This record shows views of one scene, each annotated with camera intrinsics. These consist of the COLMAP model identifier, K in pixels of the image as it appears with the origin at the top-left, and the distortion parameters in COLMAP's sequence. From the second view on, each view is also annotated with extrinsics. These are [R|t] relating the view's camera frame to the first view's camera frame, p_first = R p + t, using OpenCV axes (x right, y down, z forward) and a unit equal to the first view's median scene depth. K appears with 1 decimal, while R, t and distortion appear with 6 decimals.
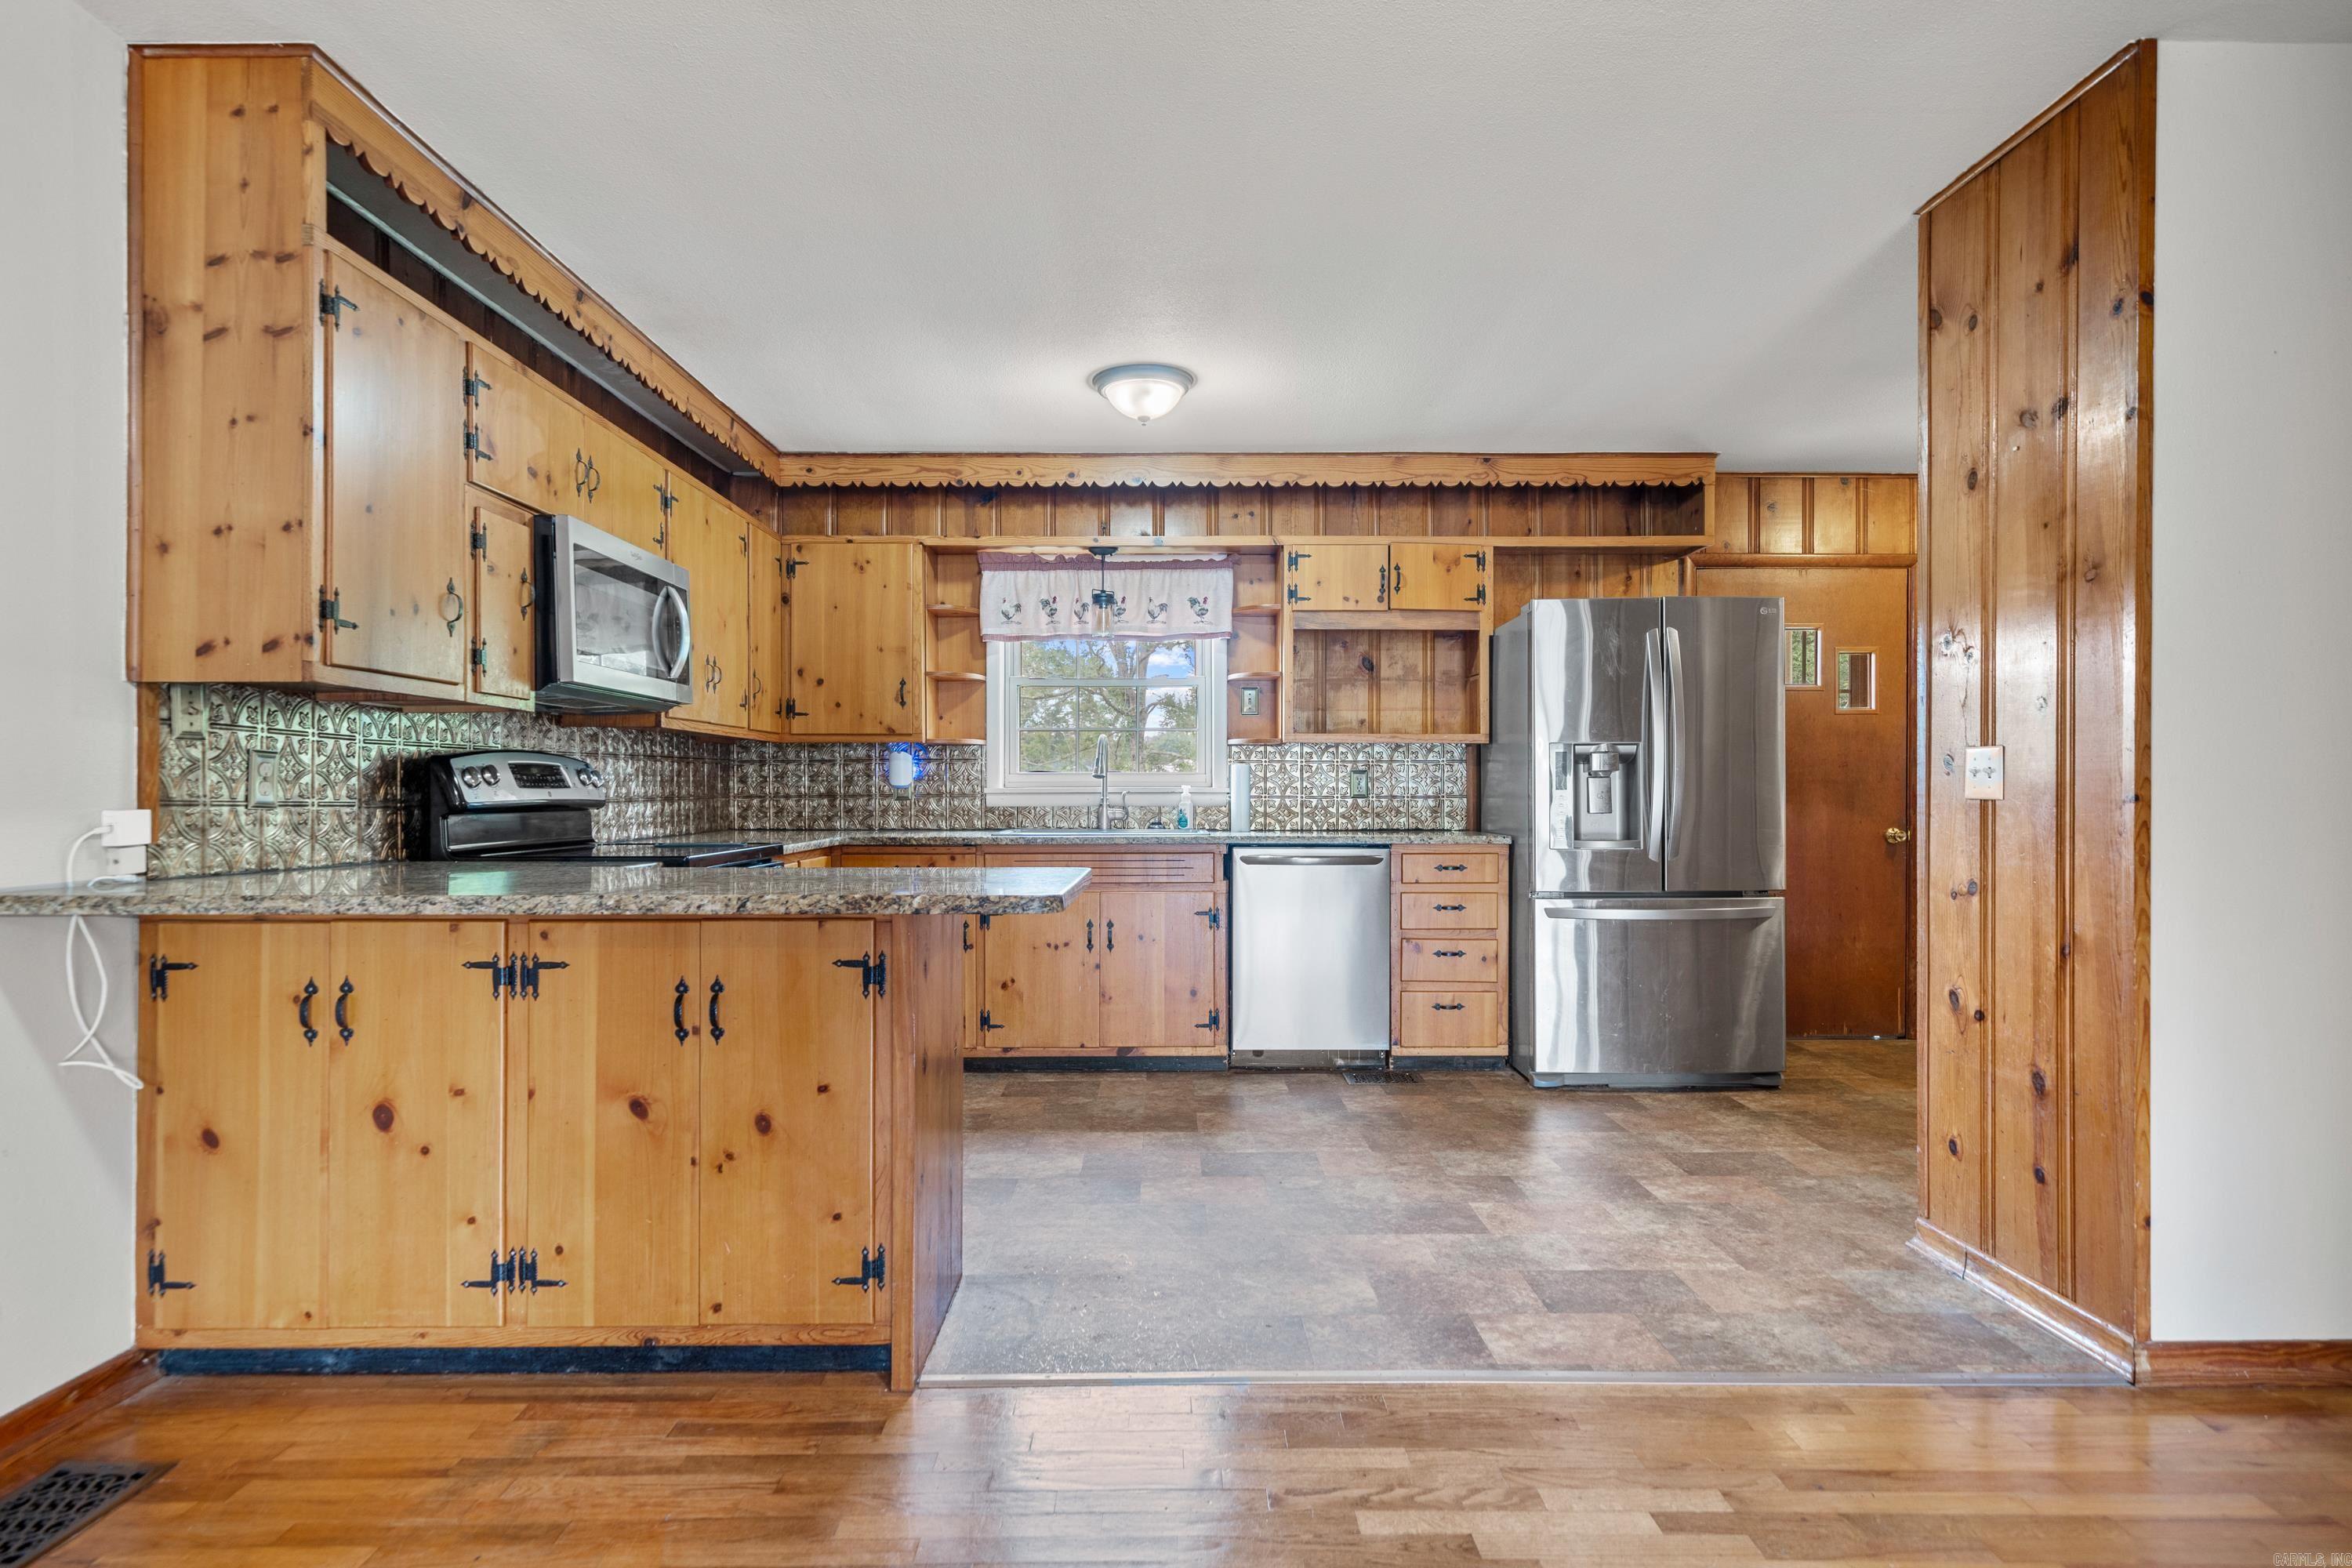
lens RADIAL K [[1229.3, 0, 1176.0], [0, 1229.3, 784.0], [0, 0, 1]] dist [-0.003901, -0.000404]
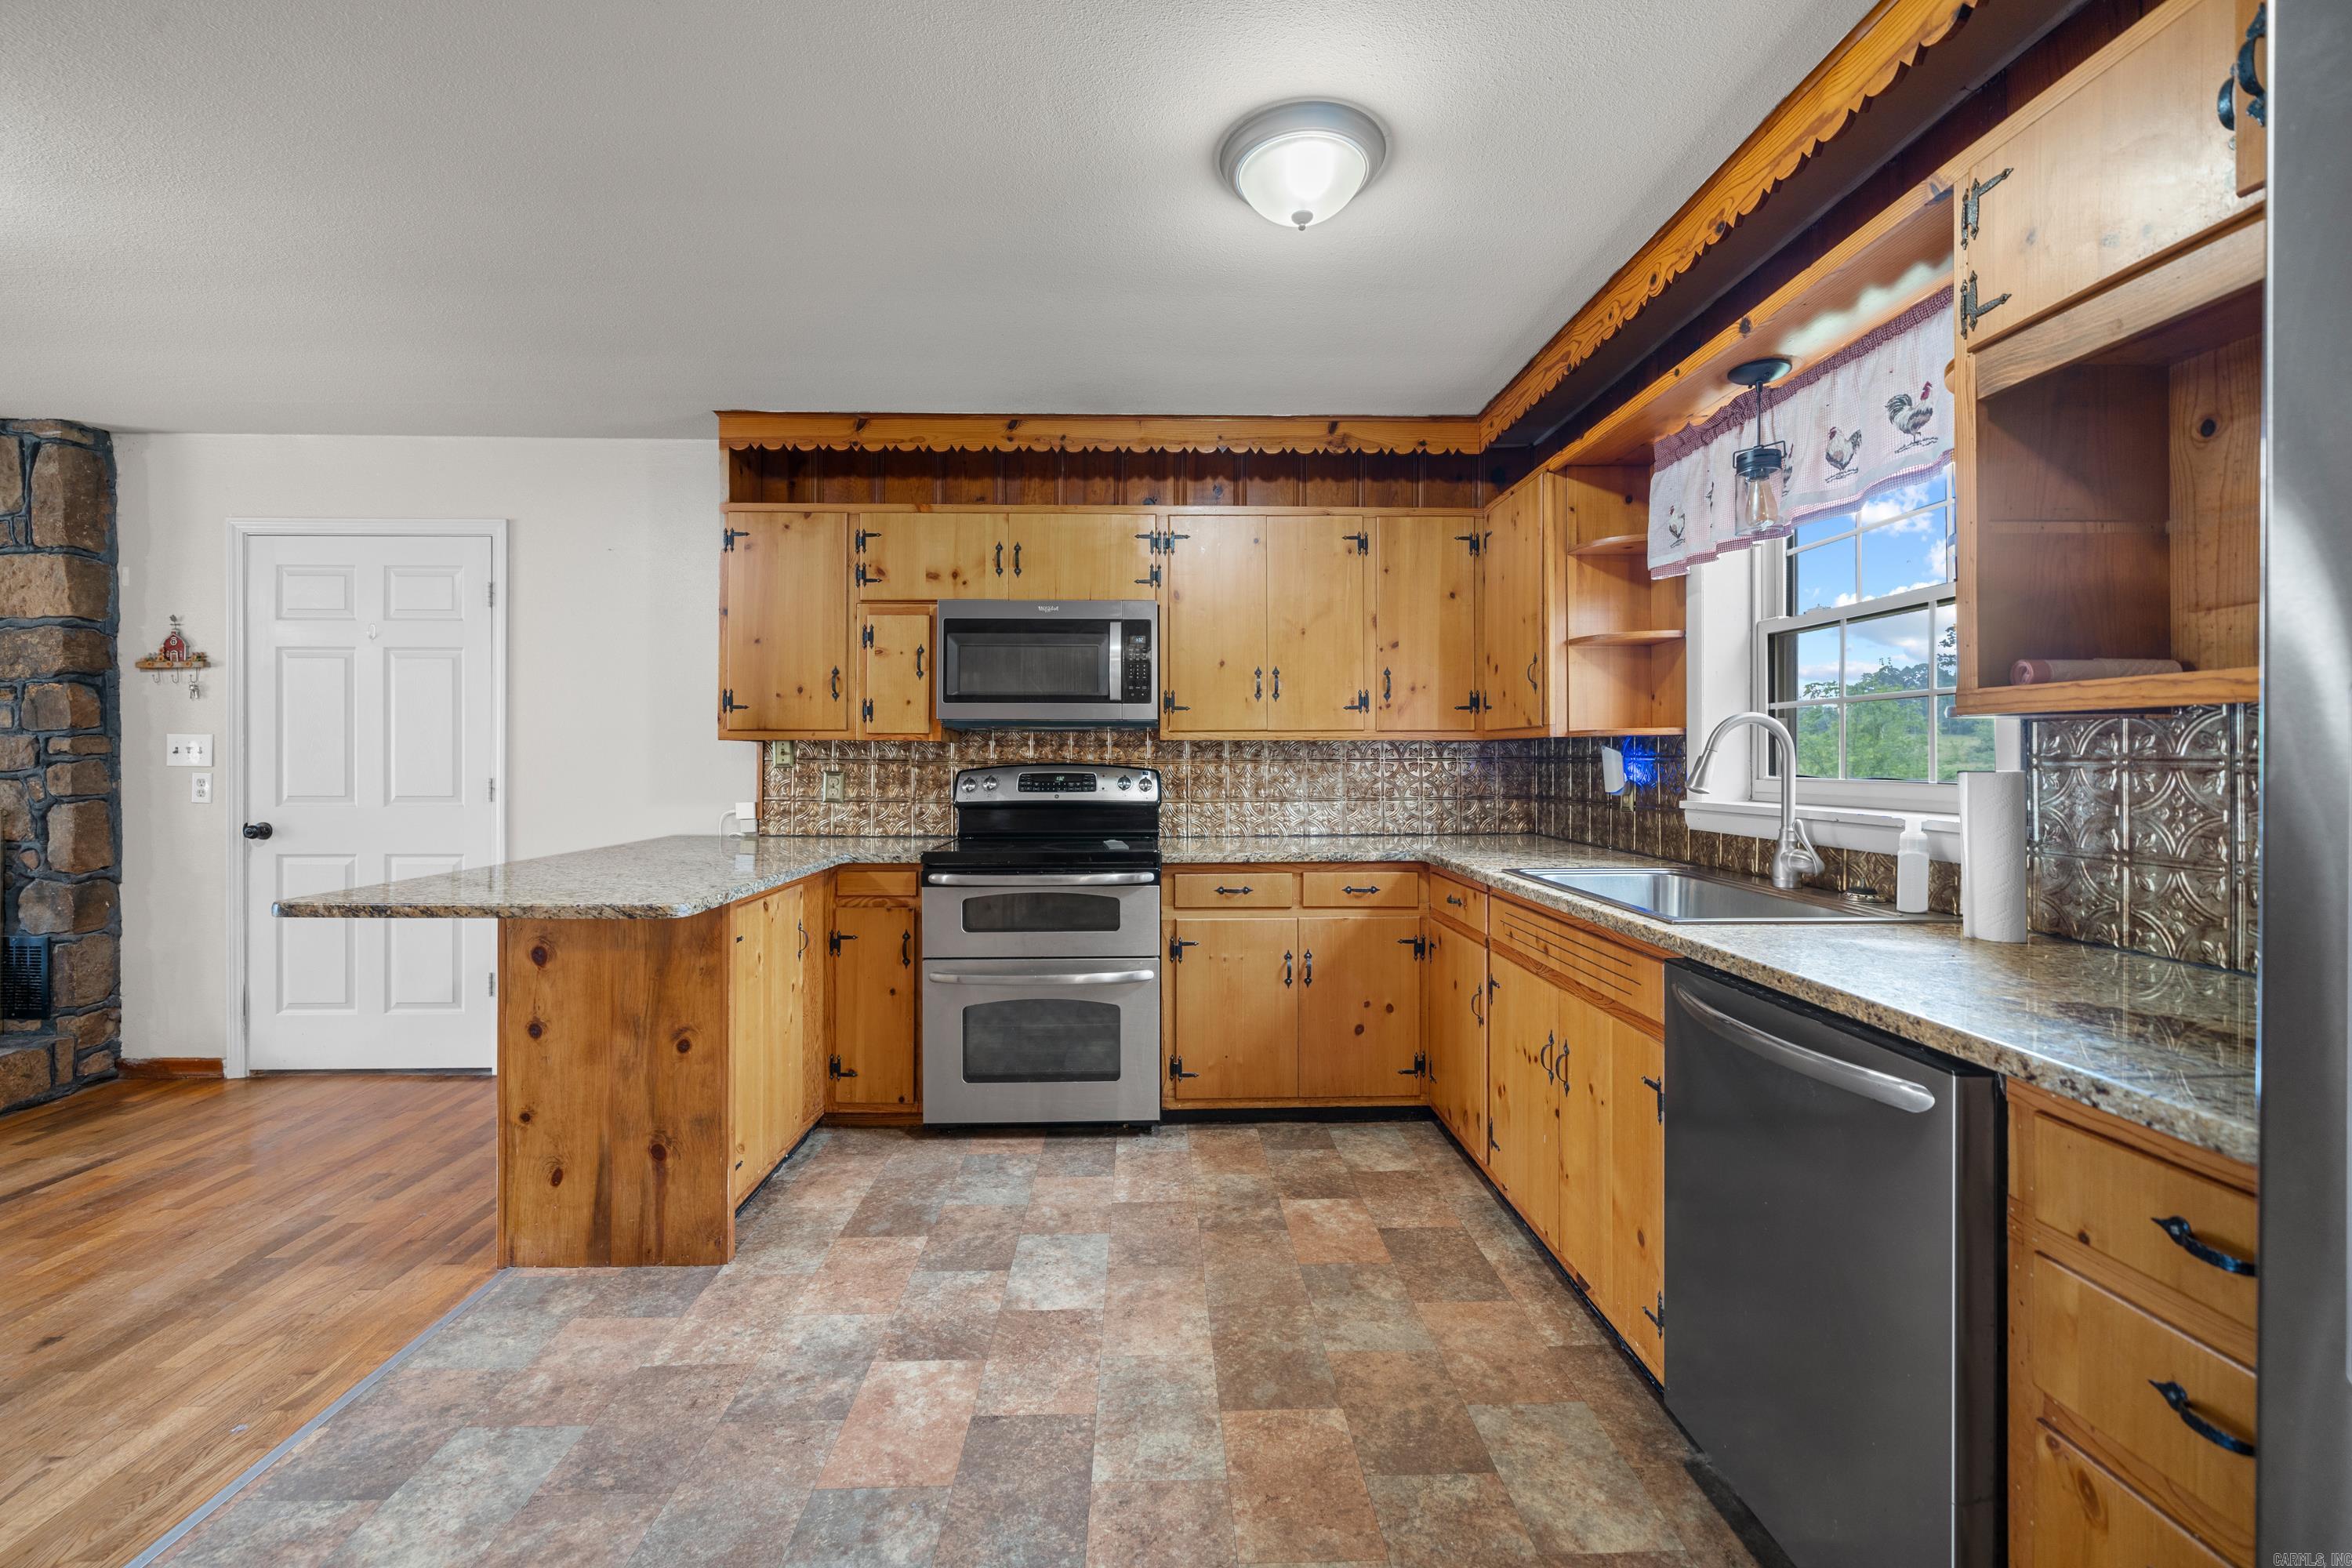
lens RADIAL K [[959.9, 0, 1182.6], [0, 959.9, 763.1], [0, 0, 1]] dist [-0.016666, -0.000016]
pose [[0.029801, 0.003903, -0.999548, 0.365602], [0.007358, 0.999964, 0.004124, -0.021872], [0.999529, -0.007478, 0.029771, 0.754978]]
